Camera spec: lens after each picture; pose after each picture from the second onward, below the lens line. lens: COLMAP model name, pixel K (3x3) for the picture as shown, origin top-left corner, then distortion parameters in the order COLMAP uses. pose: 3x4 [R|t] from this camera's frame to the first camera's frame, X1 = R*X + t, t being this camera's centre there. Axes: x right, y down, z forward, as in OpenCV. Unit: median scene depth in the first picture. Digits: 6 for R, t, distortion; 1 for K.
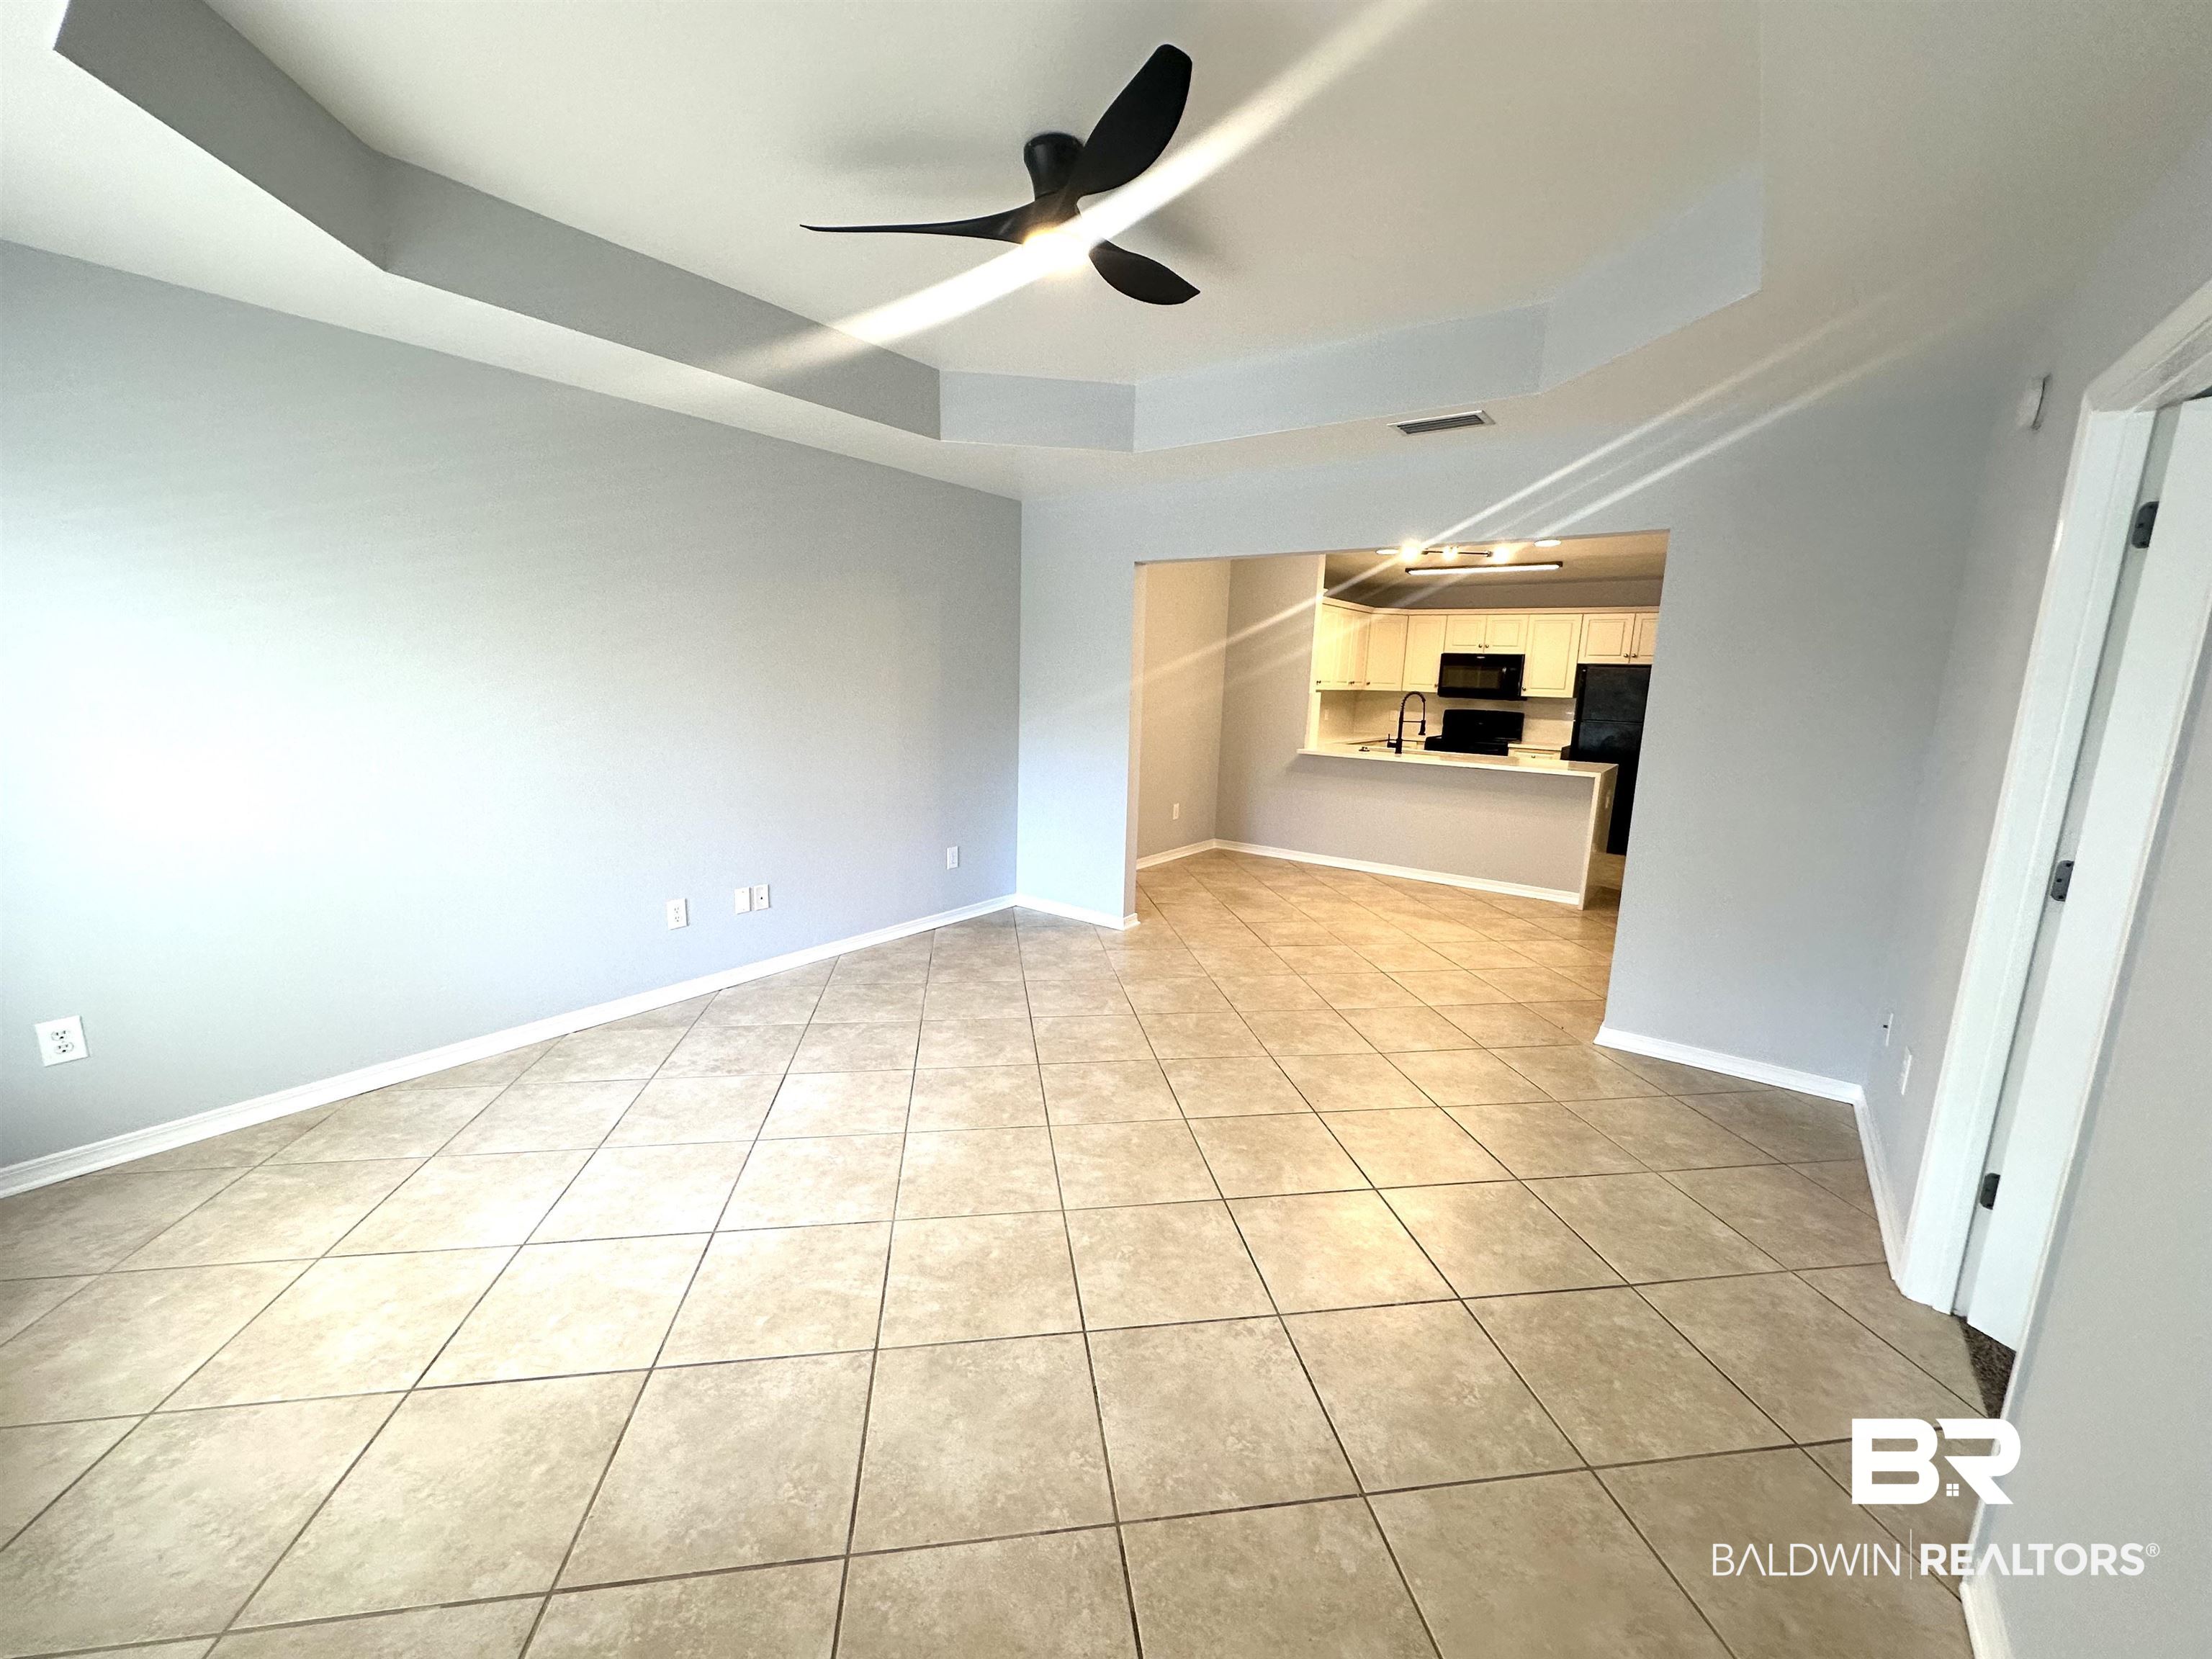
lens RADIAL K [[874.0, 0, 1106.0], [0, 874.0, 829.5], [0, 0, 1]] dist [-0.000044, -0.000487]
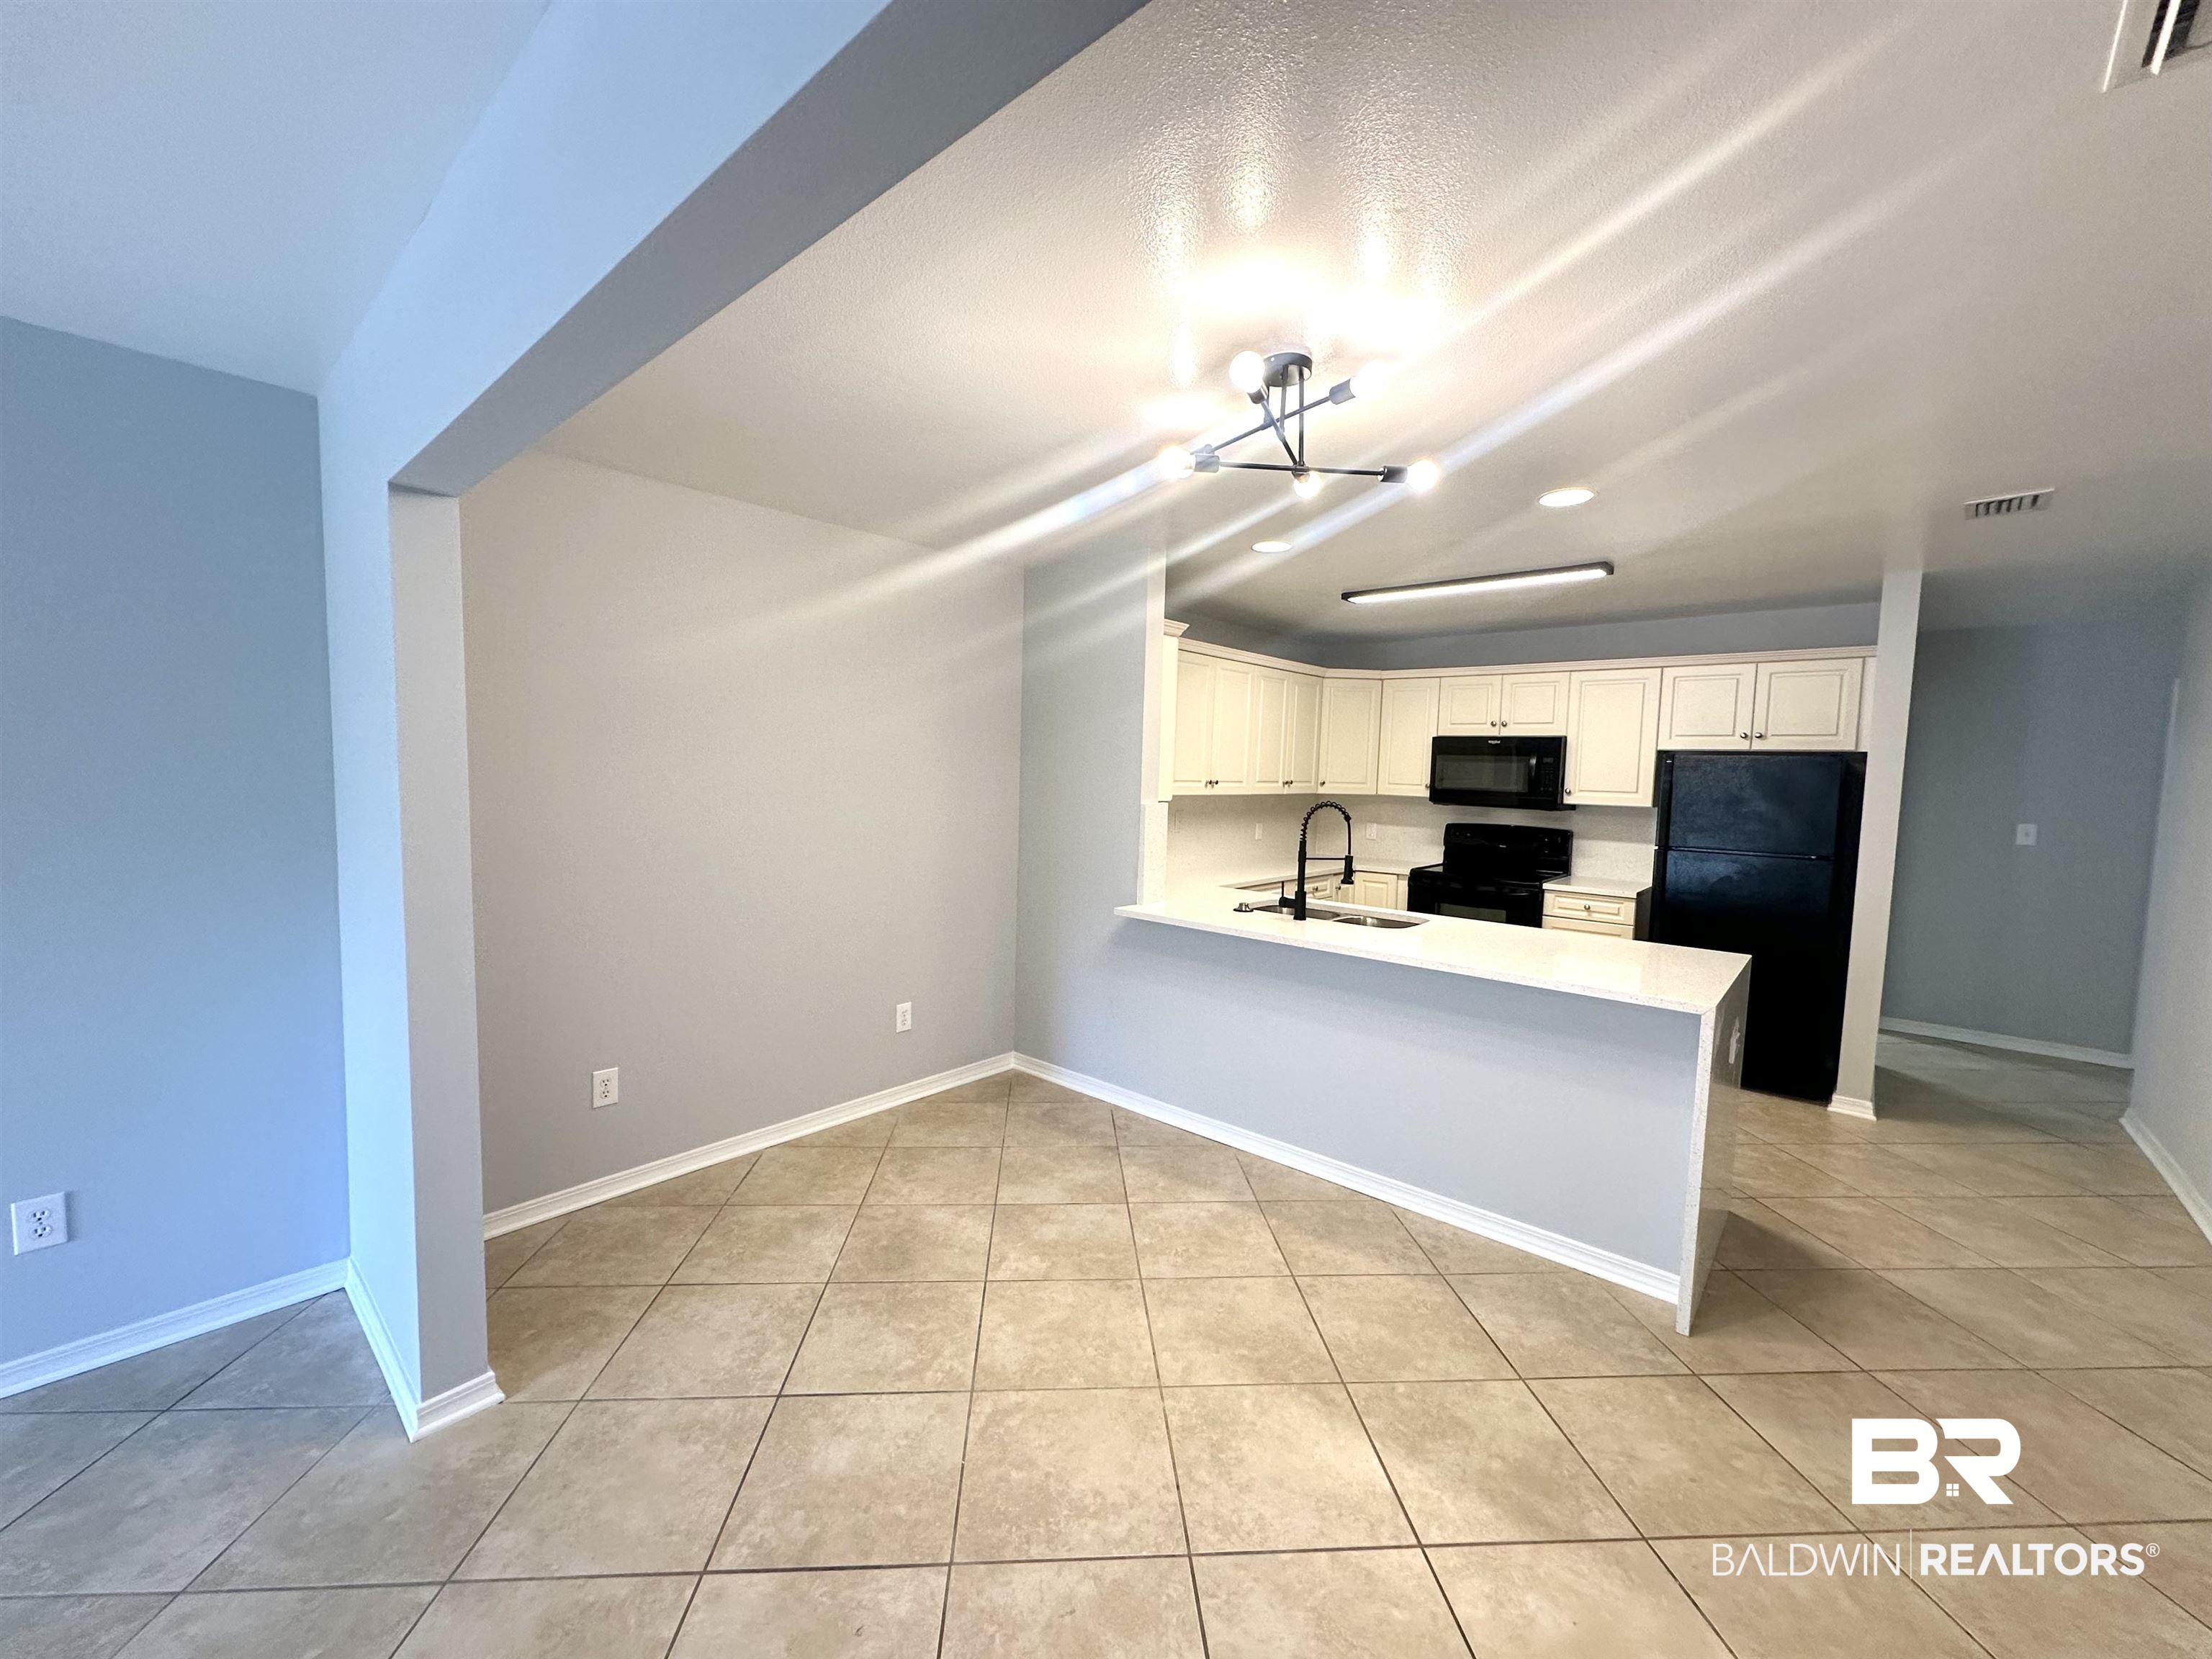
lens RADIAL K [[874.0, 0, 1106.0], [0, 874.0, 829.5], [0, 0, 1]] dist [-0.000044, -0.000487]
pose [[0.996205, 0.001055, -0.087037, 0.243613], [-0.010481, 0.994106, -0.107905, -0.076091], [0.086410, 0.108408, 0.990344, 0.430979]]
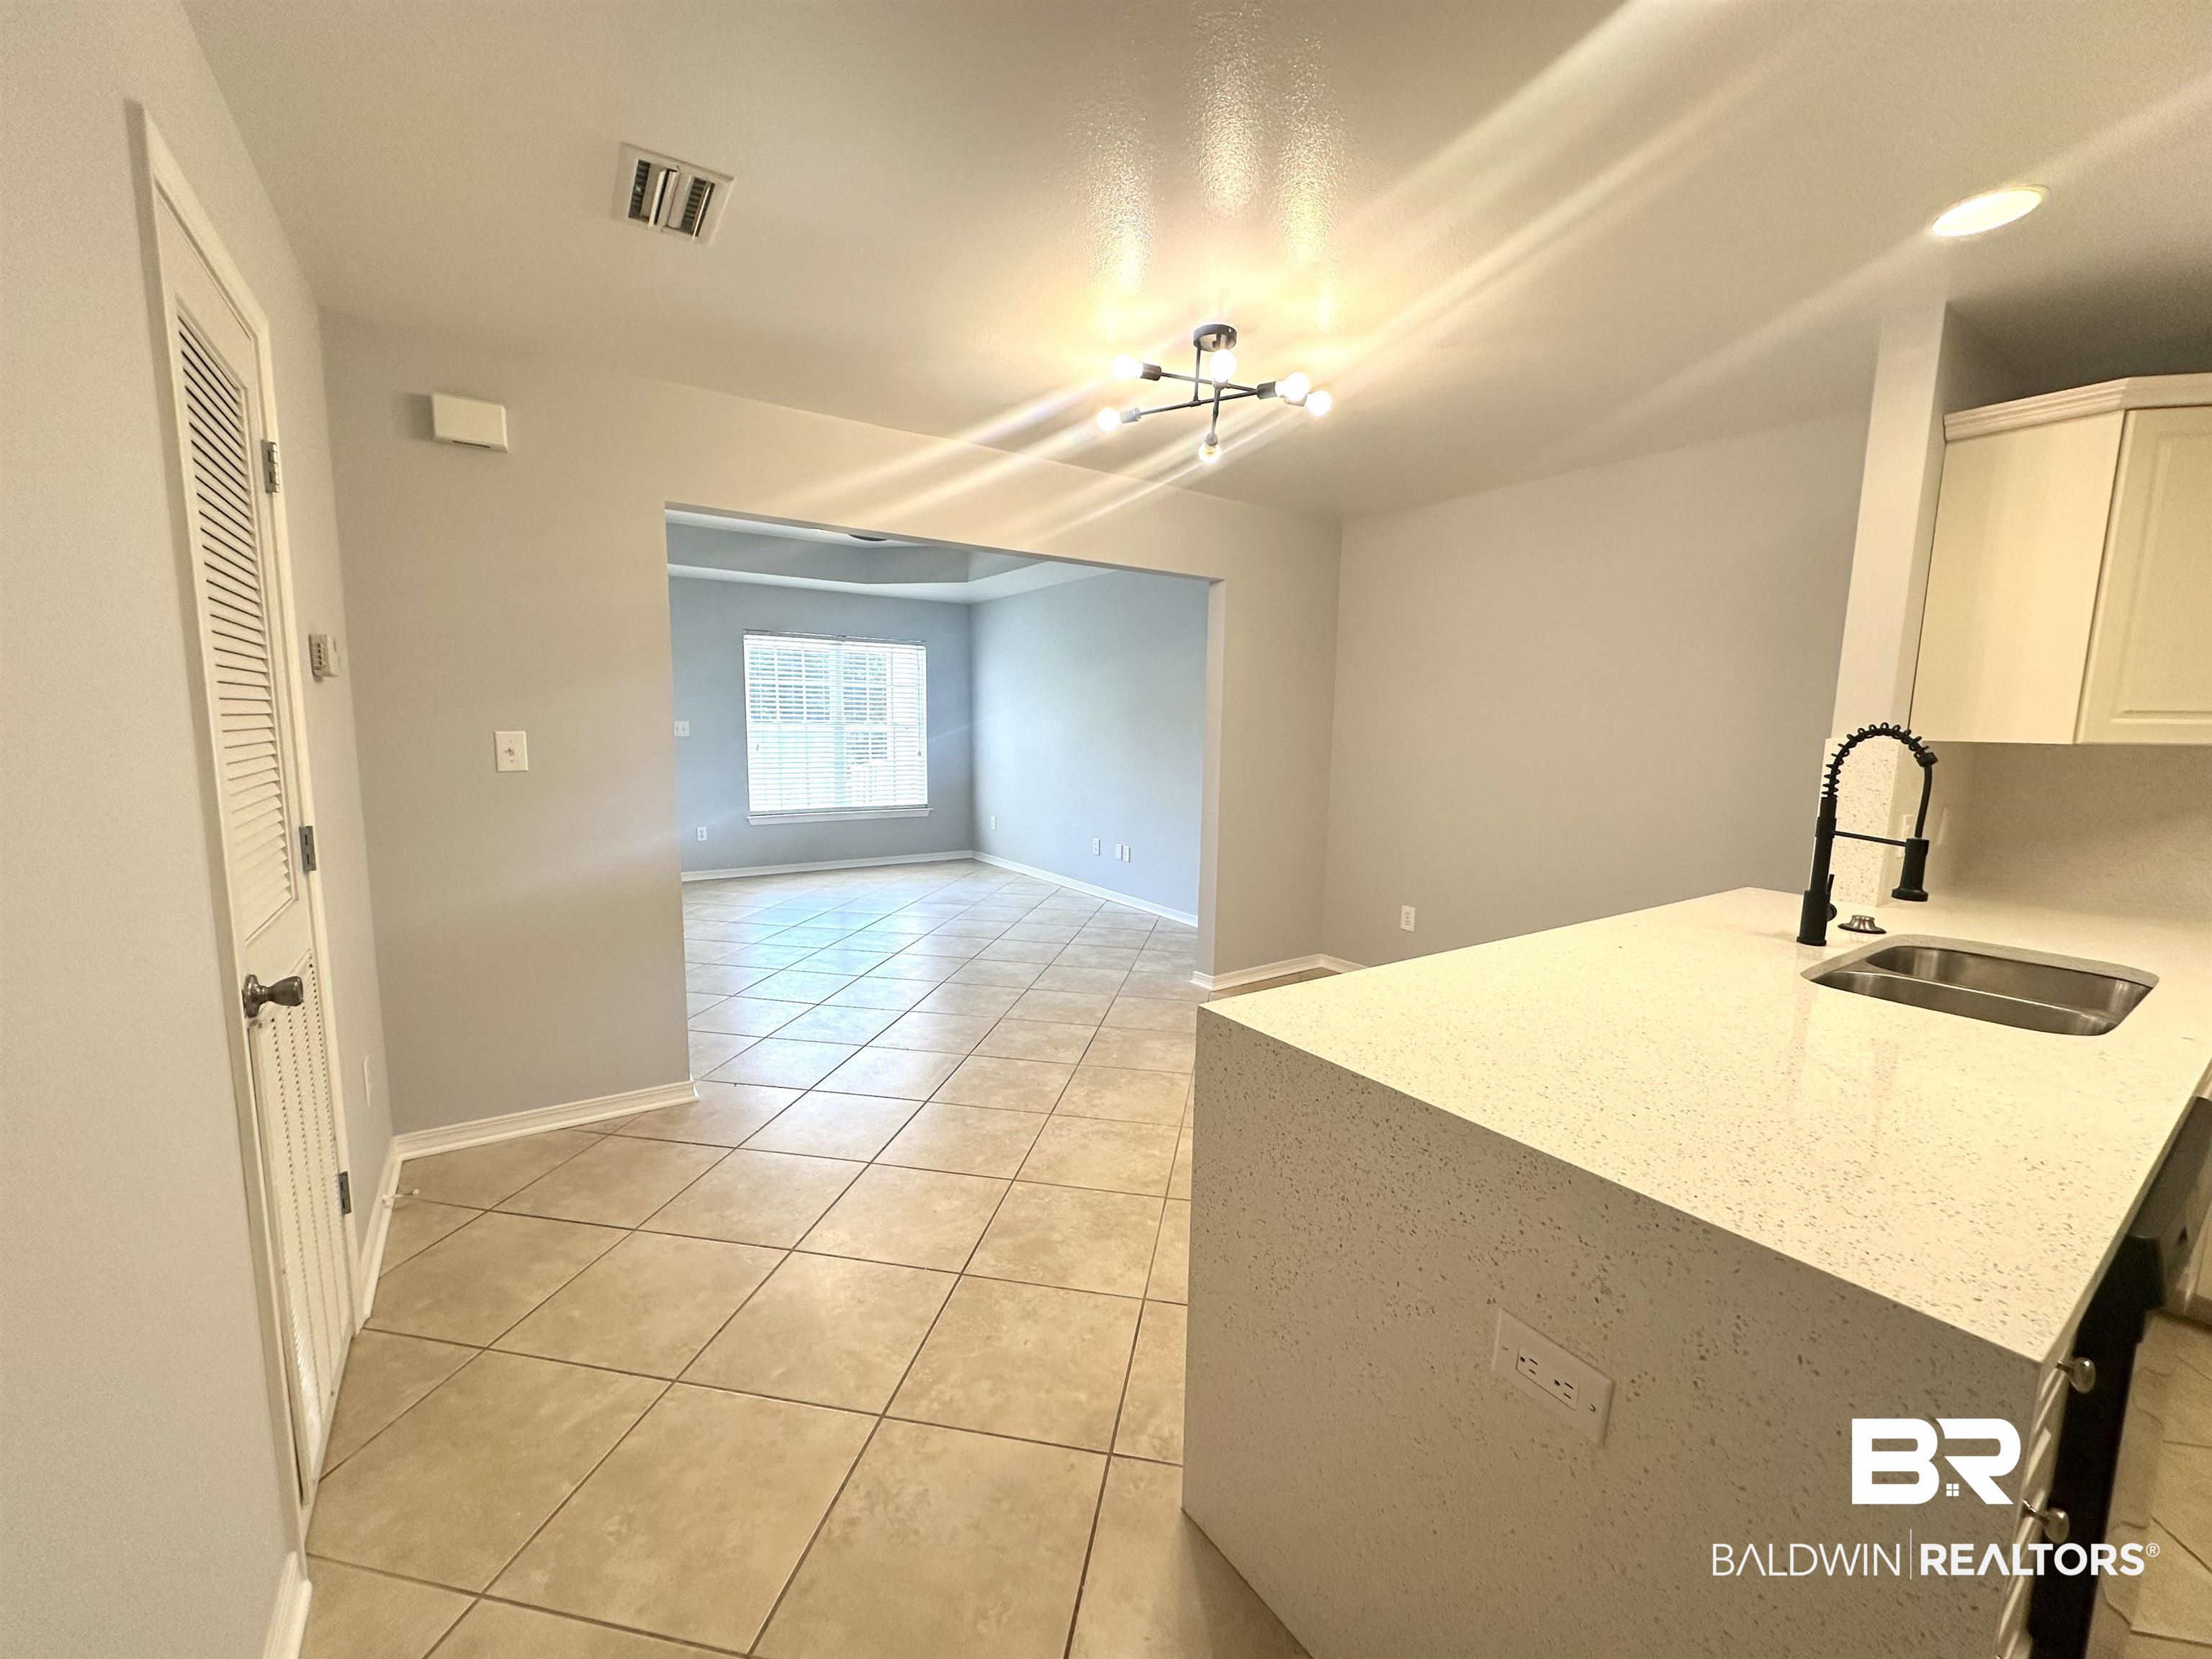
lens RADIAL K [[874.0, 0, 1106.0], [0, 874.0, 829.5], [0, 0, 1]] dist [-0.000044, -0.000487]
pose [[-0.325153, 0.084120, -0.941913, 0.617902], [-0.192601, 0.969268, 0.153050, -0.112199], [0.925841, 0.231178, -0.298958, 0.797589]]
